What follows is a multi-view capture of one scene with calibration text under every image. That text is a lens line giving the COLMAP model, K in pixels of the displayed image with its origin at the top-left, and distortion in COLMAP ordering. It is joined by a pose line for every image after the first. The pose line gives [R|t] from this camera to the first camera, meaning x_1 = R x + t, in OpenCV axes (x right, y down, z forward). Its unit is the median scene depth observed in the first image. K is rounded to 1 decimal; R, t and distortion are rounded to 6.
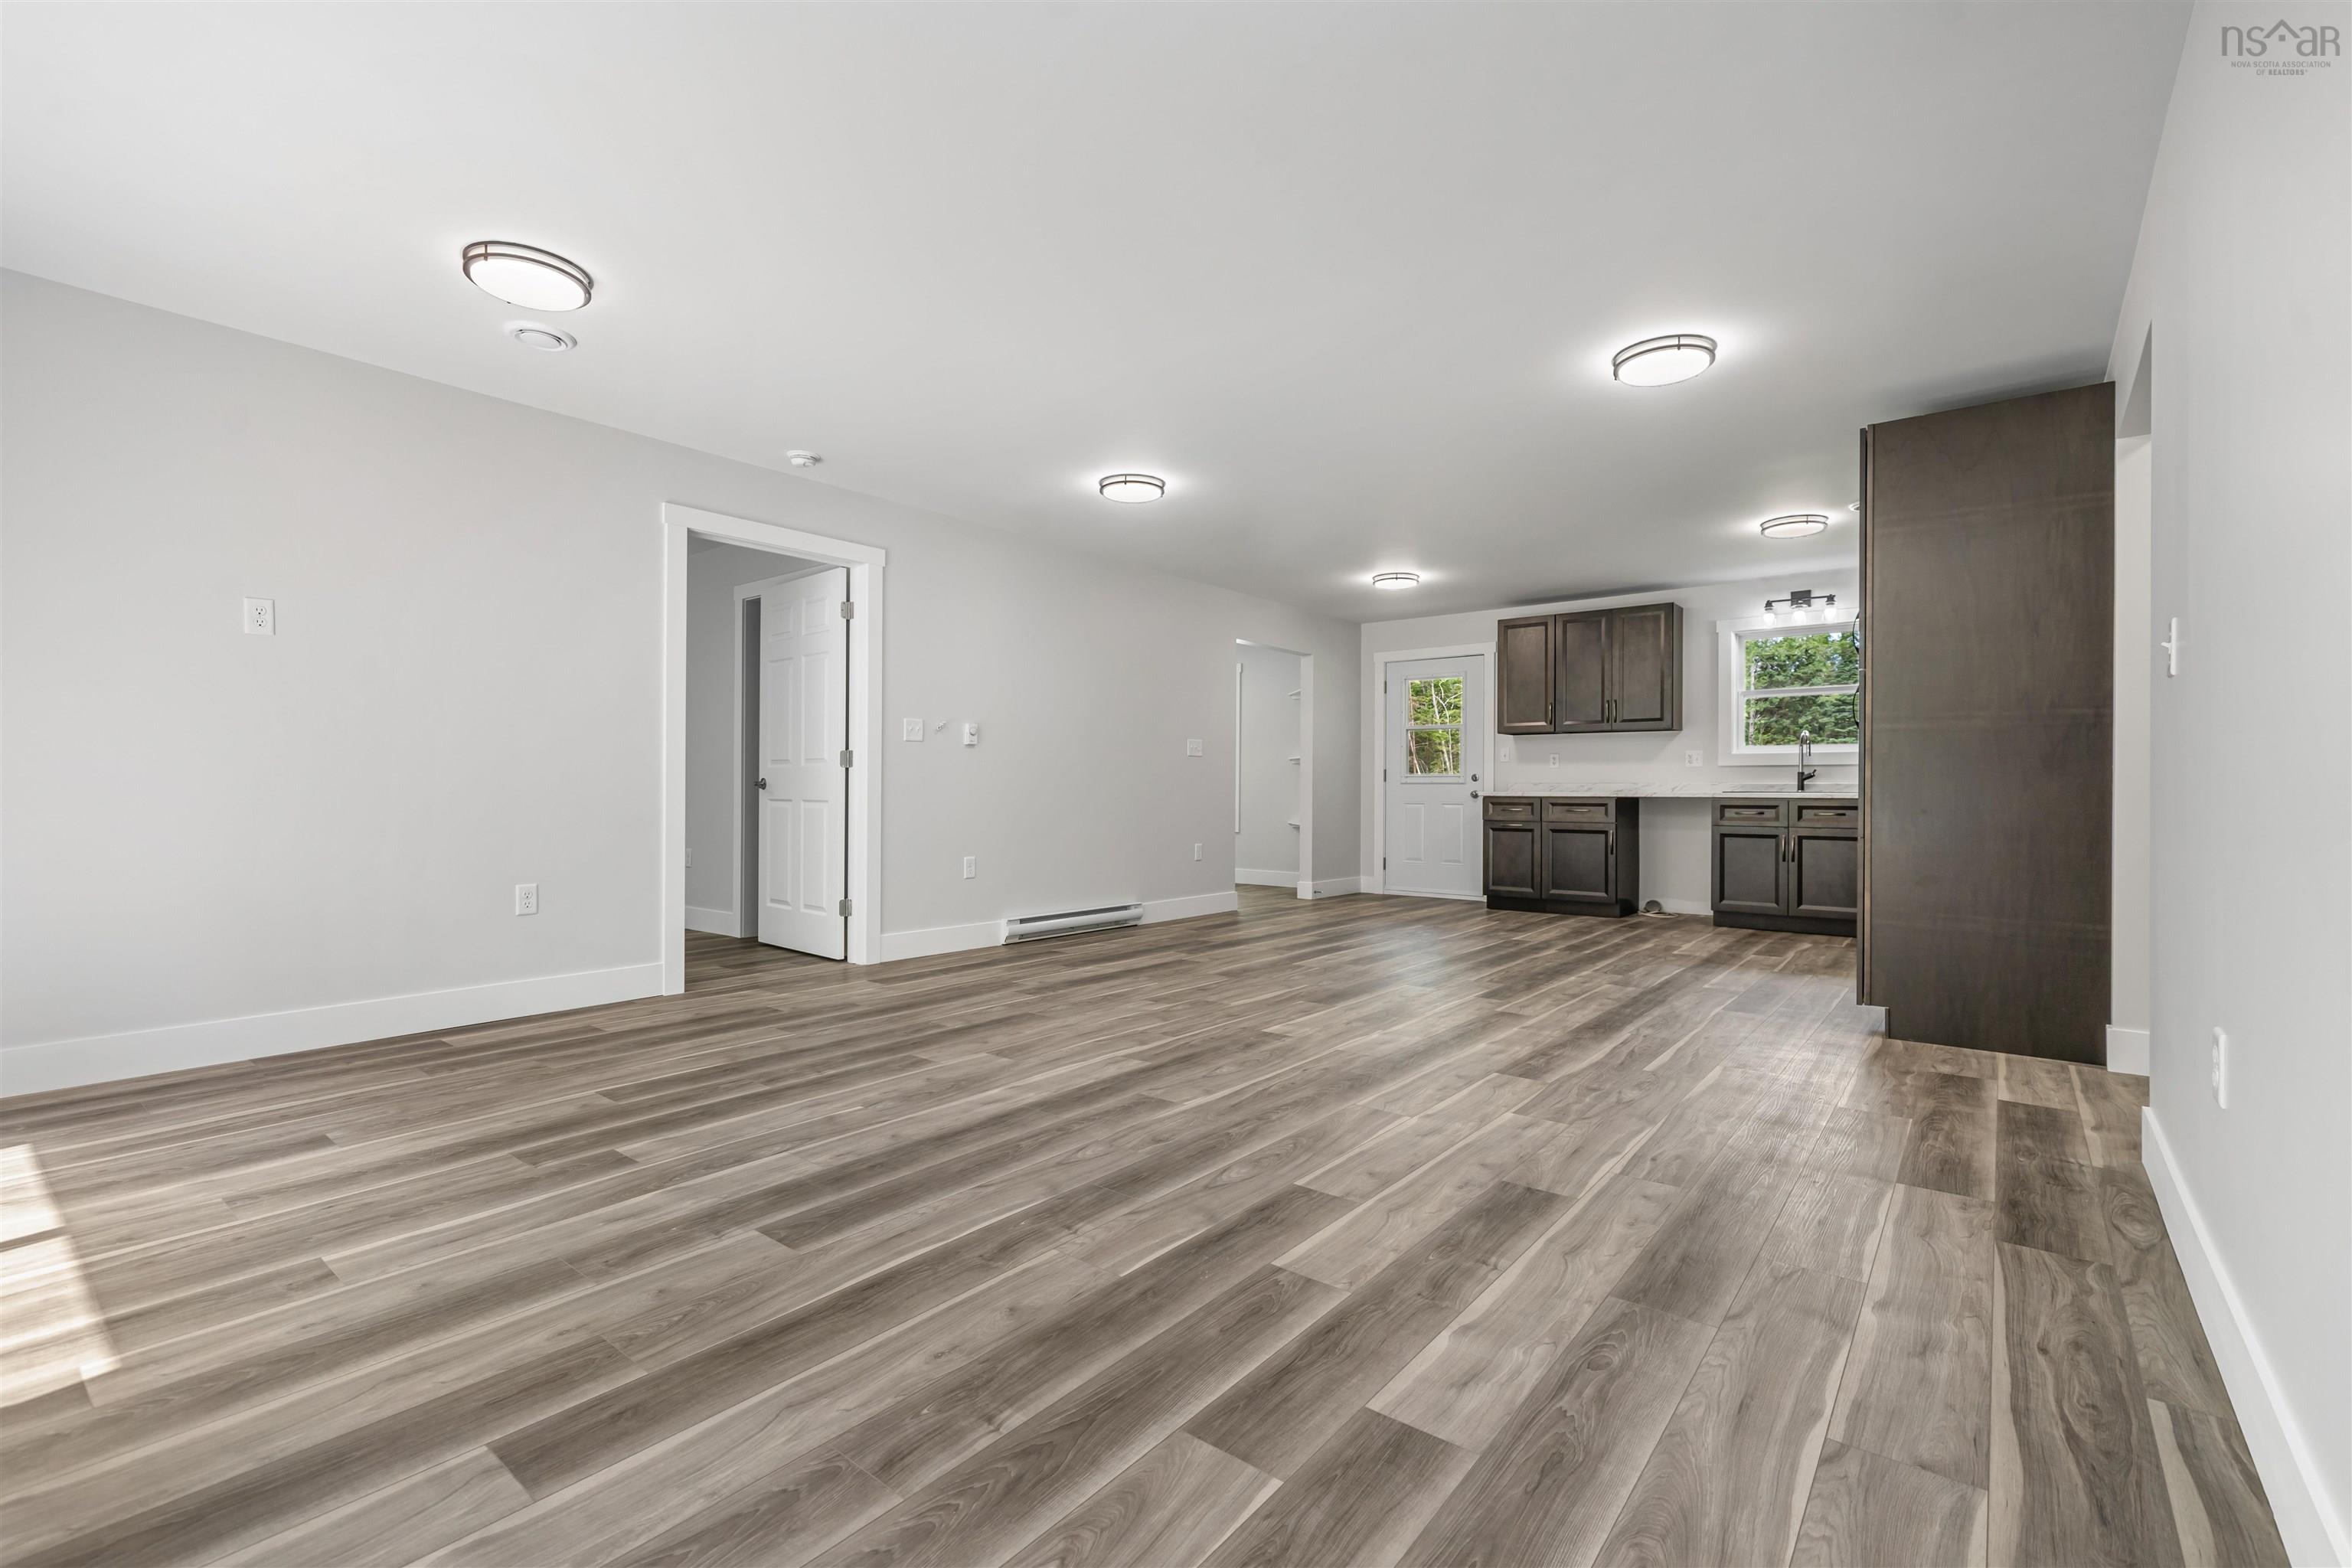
lens RADIAL K [[1020.7, 0, 1176.0], [0, 1020.7, 784.0], [0, 0, 1]] dist [-0.000209, -0.000056]
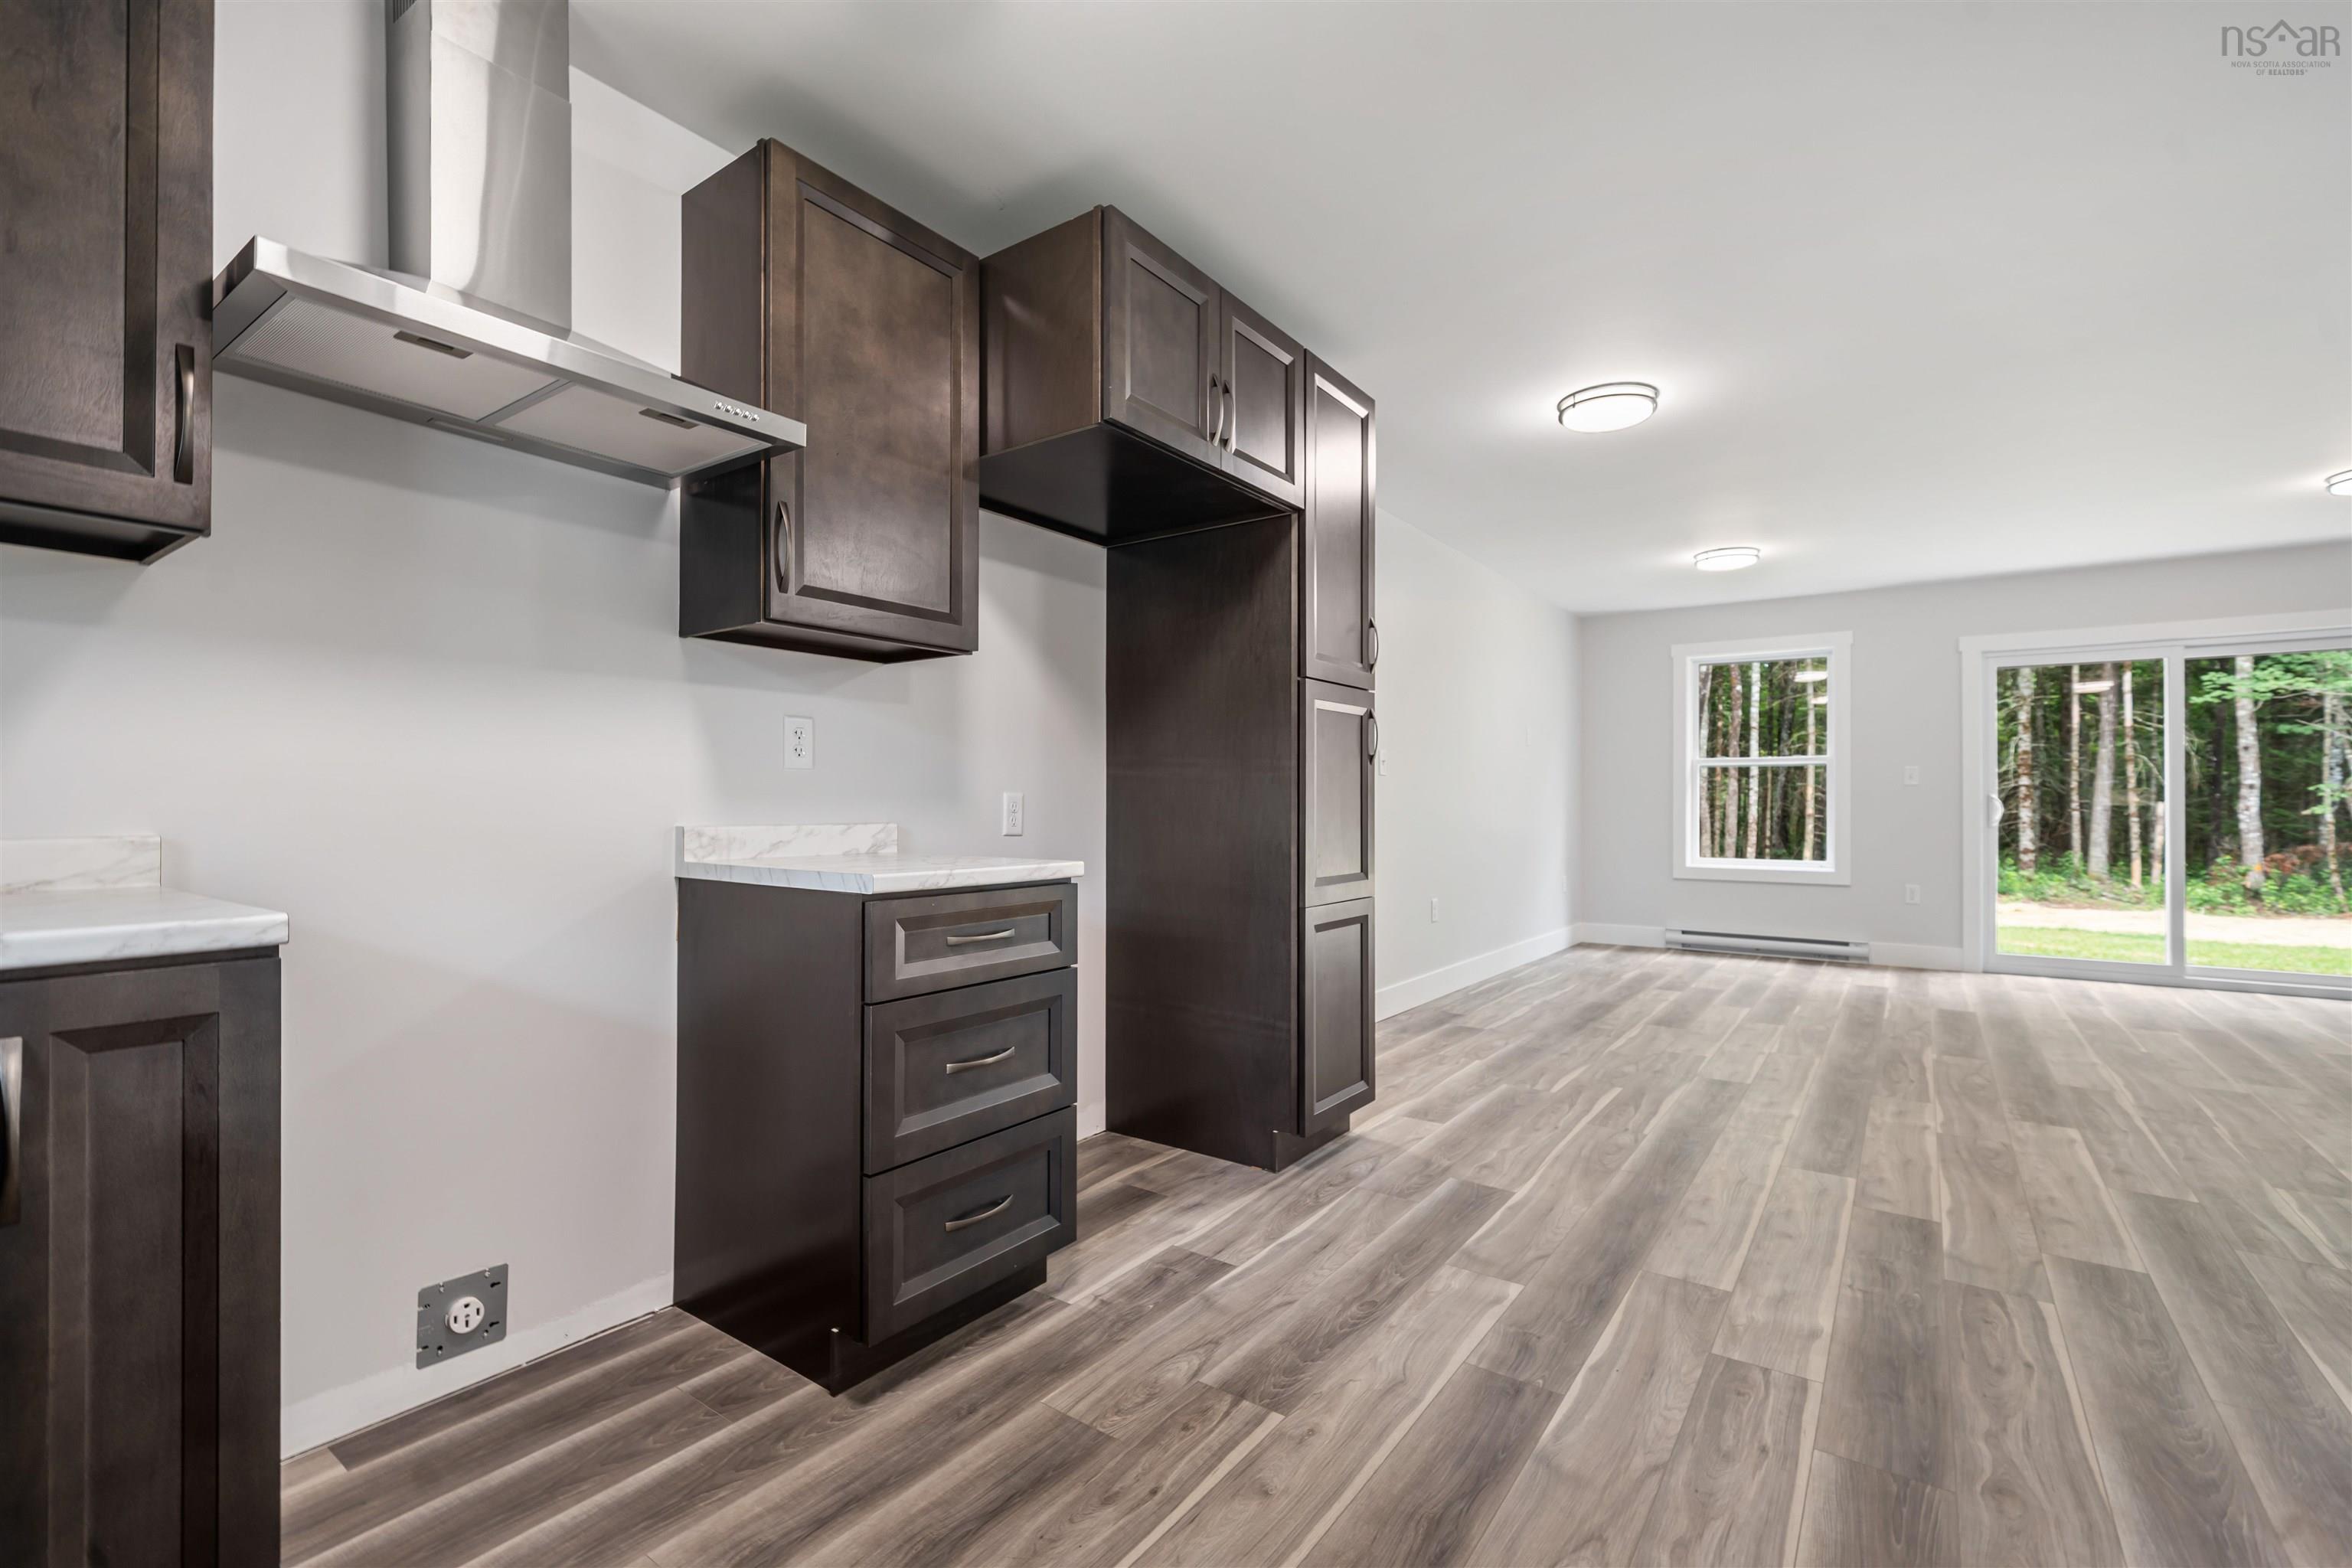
lens RADIAL K [[1027.3, 0, 1176.3], [0, 1027.3, 799.2], [0, 0, 1]] dist [-0.001490, -0.000244]
pose [[-0.998559, -0.004133, -0.053498, 0.451187], [-0.003619, 0.999946, -0.009694, -0.008863], [0.053535, -0.009486, -0.998521, 0.940962]]
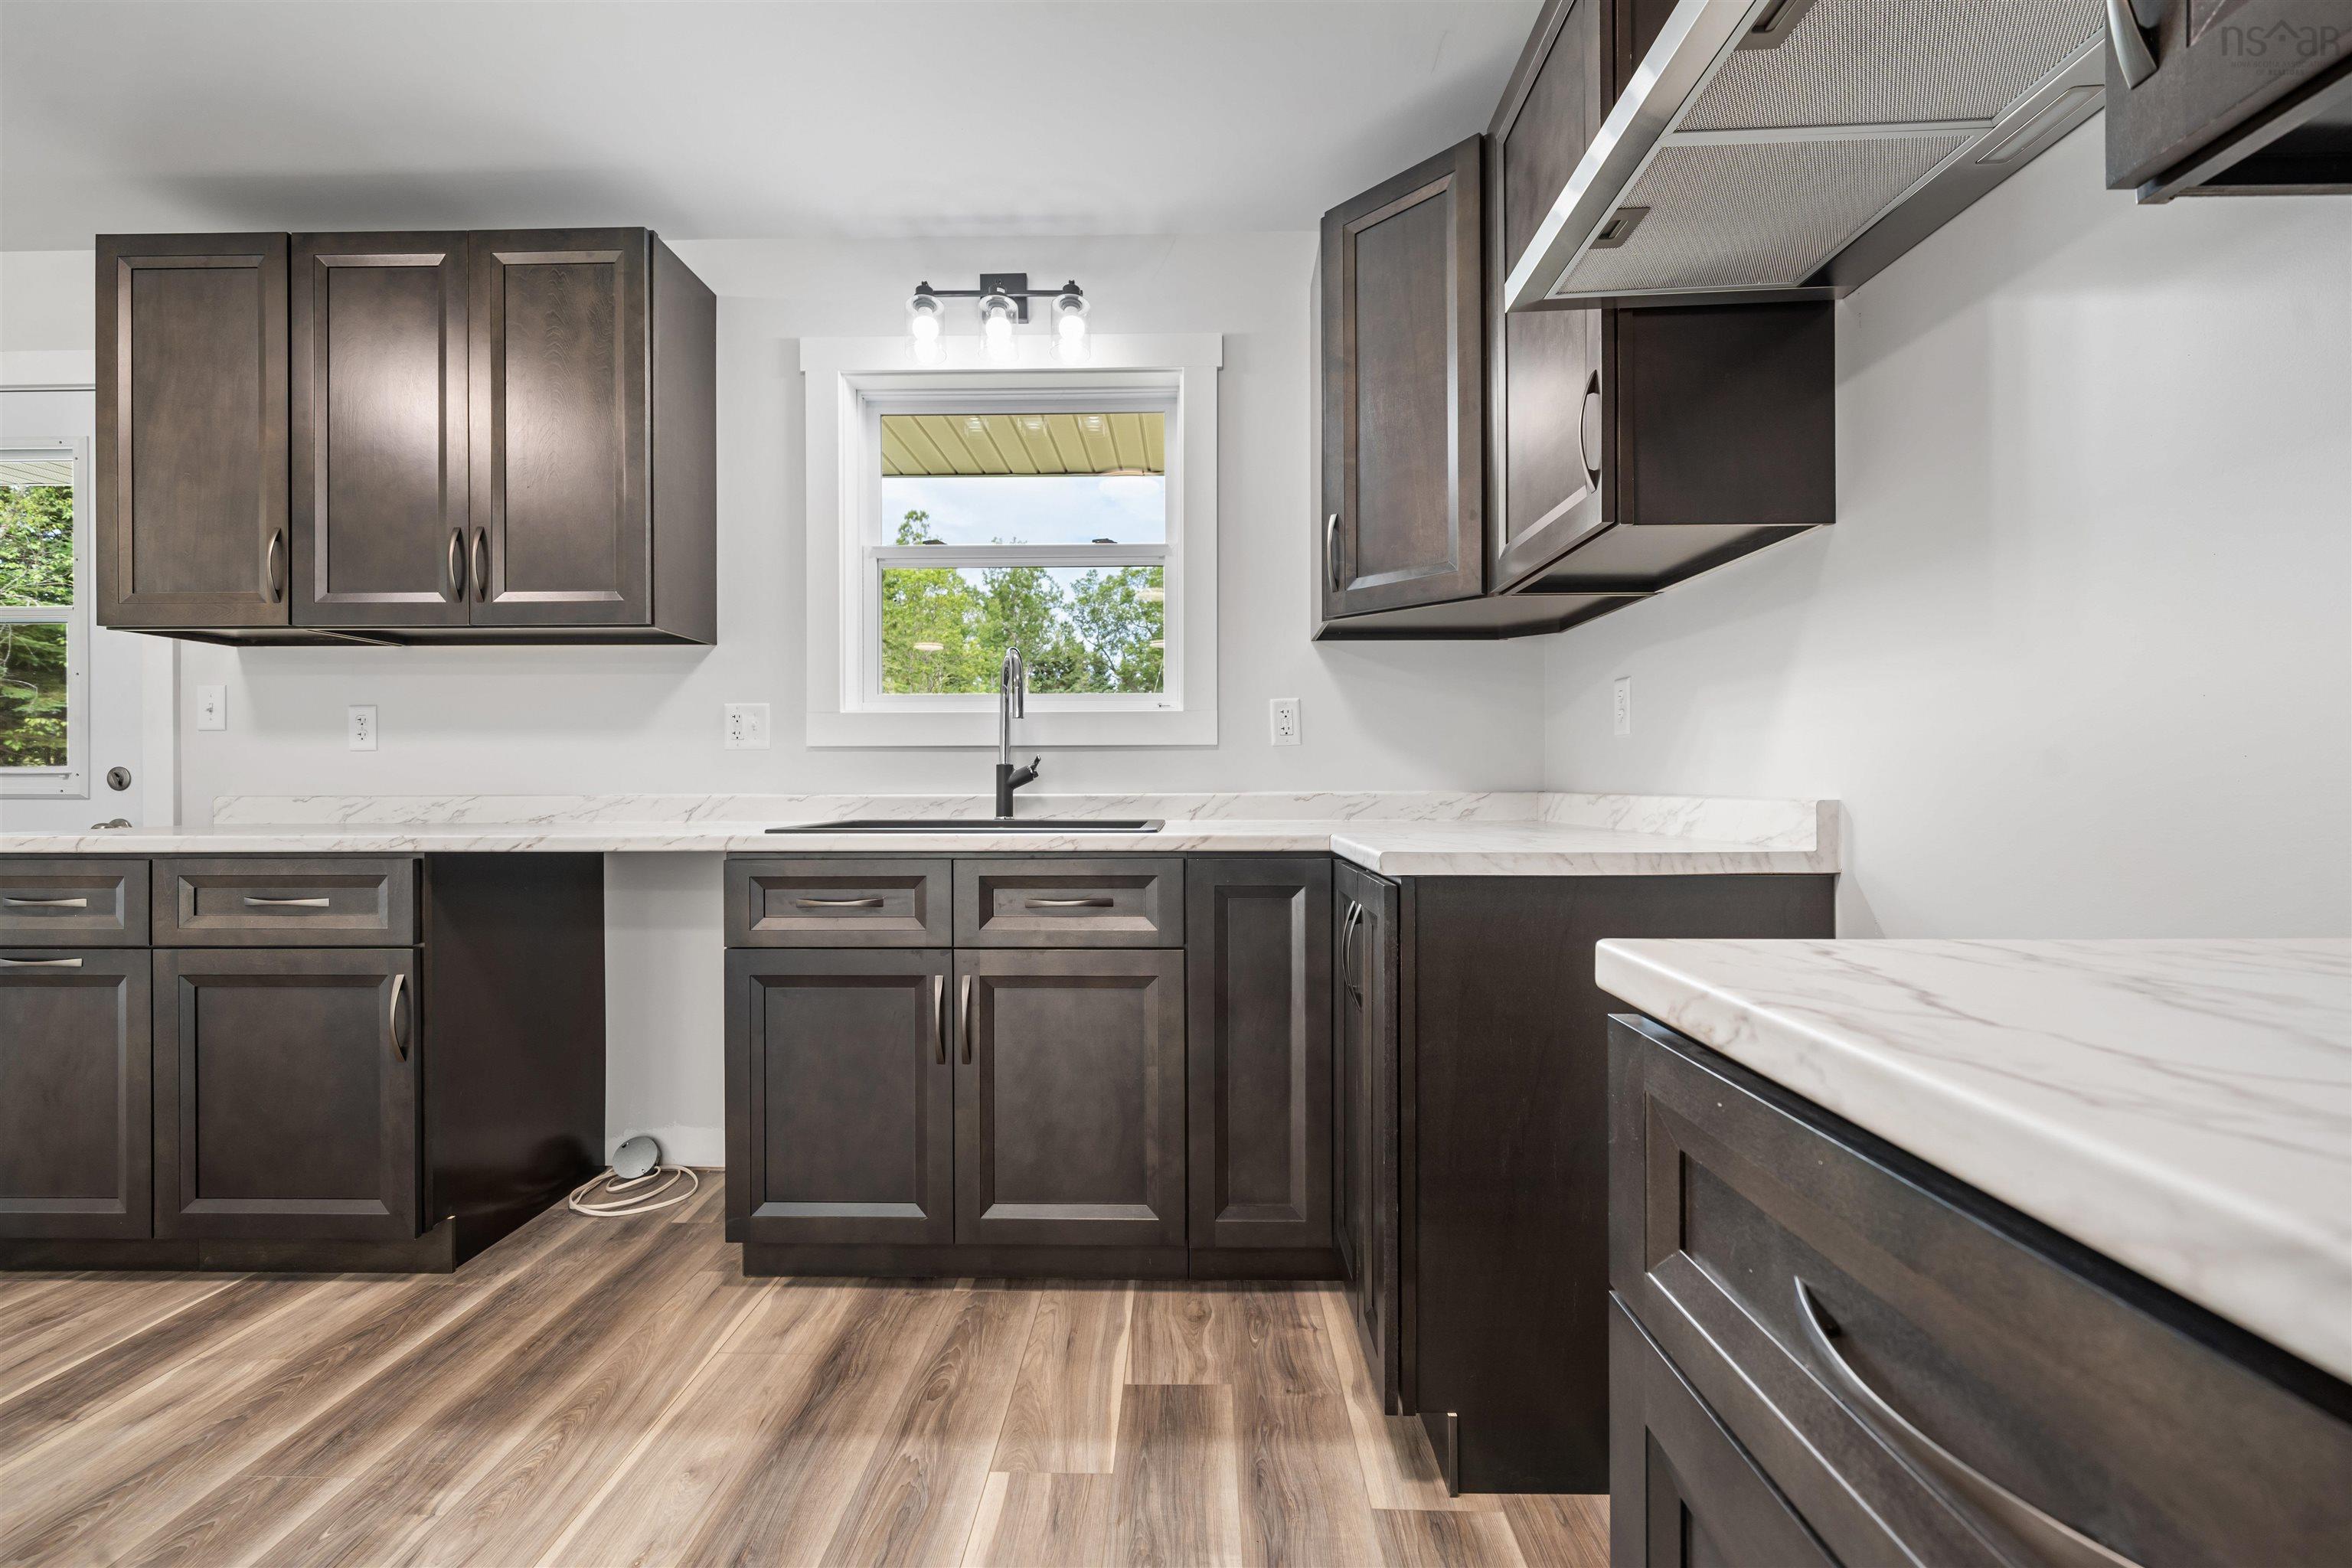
lens RADIAL K [[988.6, 0, 1171.9], [0, 988.6, 782.9], [0, 0, 1]] dist [0.000285, -0.000504]
pose [[0.792237, -0.007444, 0.610168, 0.426974], [0.002362, 0.999956, 0.009132, -0.007982], [-0.610209, -0.005794, 0.792219, 0.657536]]
